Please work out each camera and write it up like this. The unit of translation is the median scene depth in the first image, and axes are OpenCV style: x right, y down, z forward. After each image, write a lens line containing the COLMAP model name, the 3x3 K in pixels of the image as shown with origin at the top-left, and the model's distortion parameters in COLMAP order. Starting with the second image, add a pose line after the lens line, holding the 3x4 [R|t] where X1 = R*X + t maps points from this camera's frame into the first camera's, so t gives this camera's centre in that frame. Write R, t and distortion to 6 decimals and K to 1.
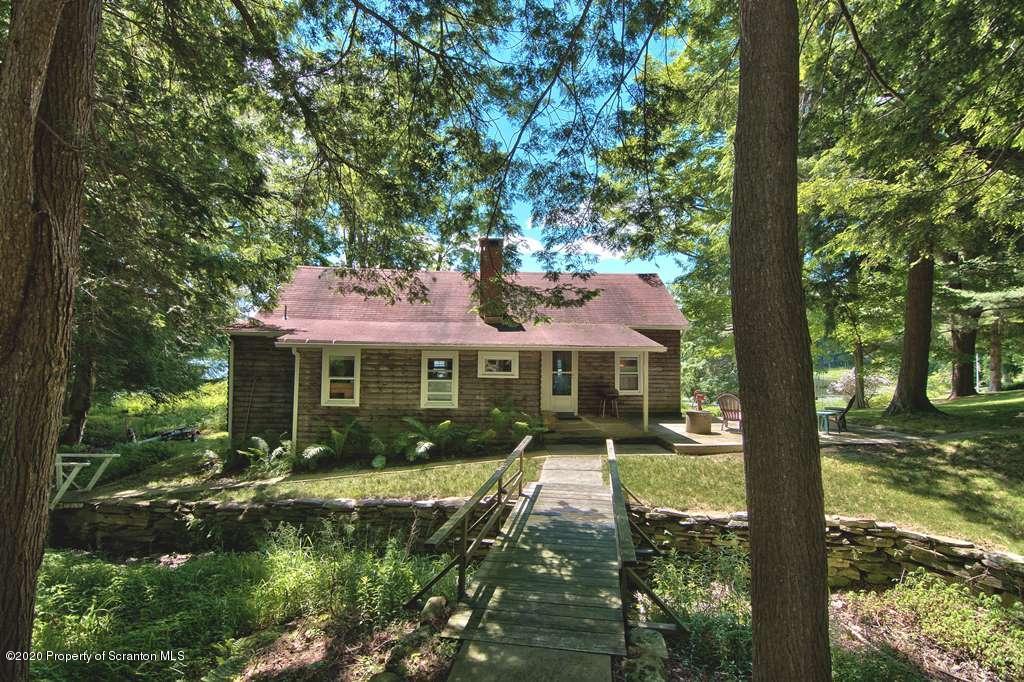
lens RADIAL K [[494.0, 0, 514.6], [0, 494.0, 339.5], [0, 0, 1]] dist [-0.000908, -0.012346]
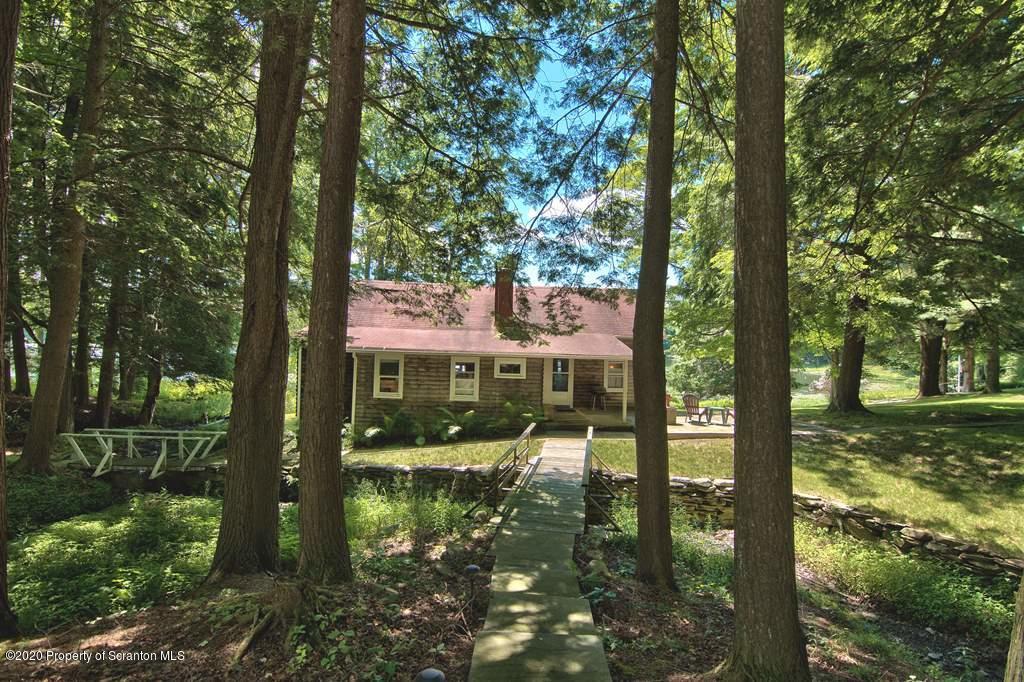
lens RADIAL K [[494.0, 0, 514.6], [0, 494.0, 339.5], [0, 0, 1]] dist [-0.000908, -0.012346]
pose [[0.999827, 0.017090, -0.007308, -0.015280], [-0.016932, 0.999632, 0.021176, -0.058600], [0.007667, -0.021049, 0.999749, -0.328873]]
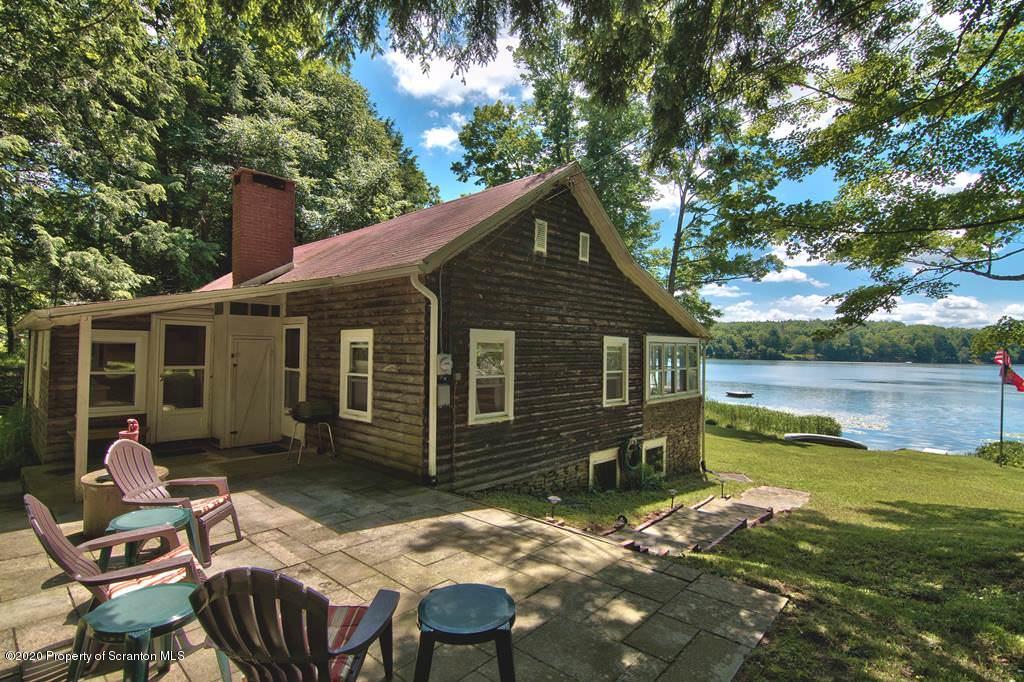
lens RADIAL K [[483.7, 0, 503.5], [0, 483.7, 337.2], [0, 0, 1]] dist [0.008039, -0.011054]
pose [[0.689842, -0.017956, -0.723737, 1.013346], [0.014010, 0.999836, -0.011452, 0.058564], [0.723824, -0.002239, 0.689981, 1.163800]]
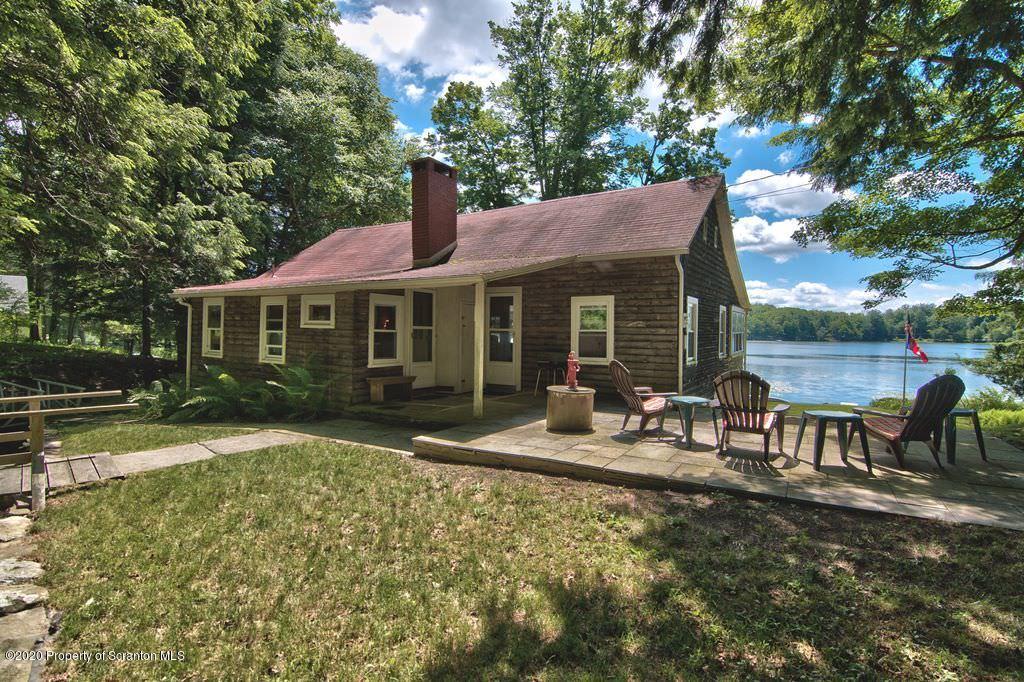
lens RADIAL K [[483.7, 0, 503.5], [0, 483.7, 337.2], [0, 0, 1]] dist [0.008039, -0.011054]
pose [[0.812569, 0.008092, -0.582809, 0.754153], [0.012926, 0.999408, 0.031898, 0.083179], [0.582721, -0.033453, 0.811983, 0.637553]]
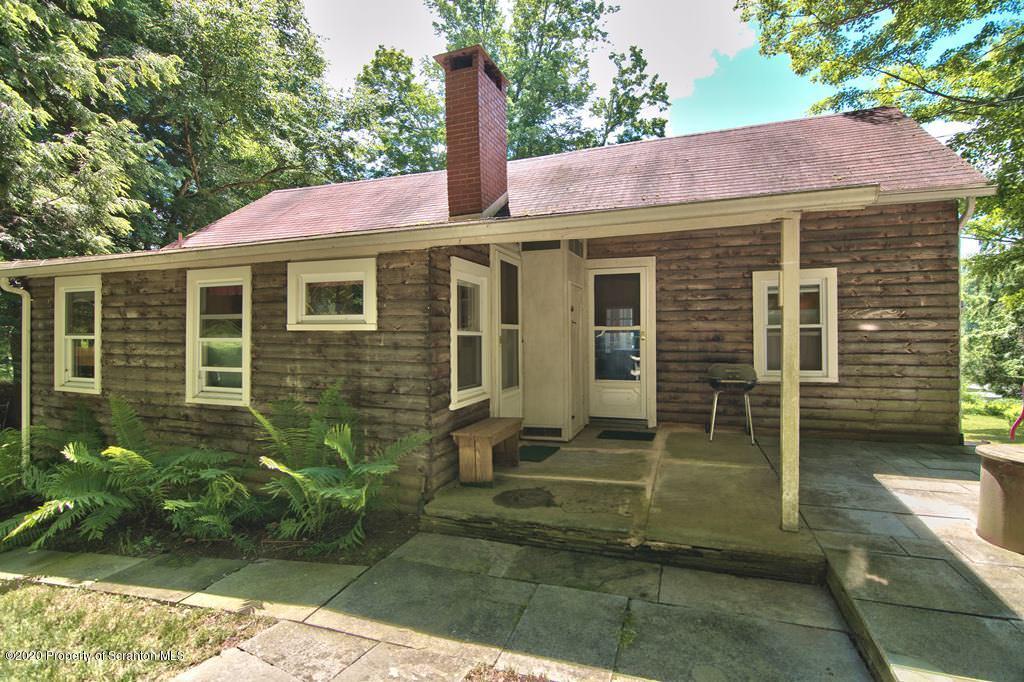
lens RADIAL K [[494.0, 0, 514.6], [0, 494.0, 339.5], [0, 0, 1]] dist [-0.000908, -0.012346]
pose [[0.912721, -0.011131, -0.408432, 0.283848], [0.028513, 0.998927, 0.036494, 0.086964], [0.407588, -0.044955, 0.912059, 0.830737]]
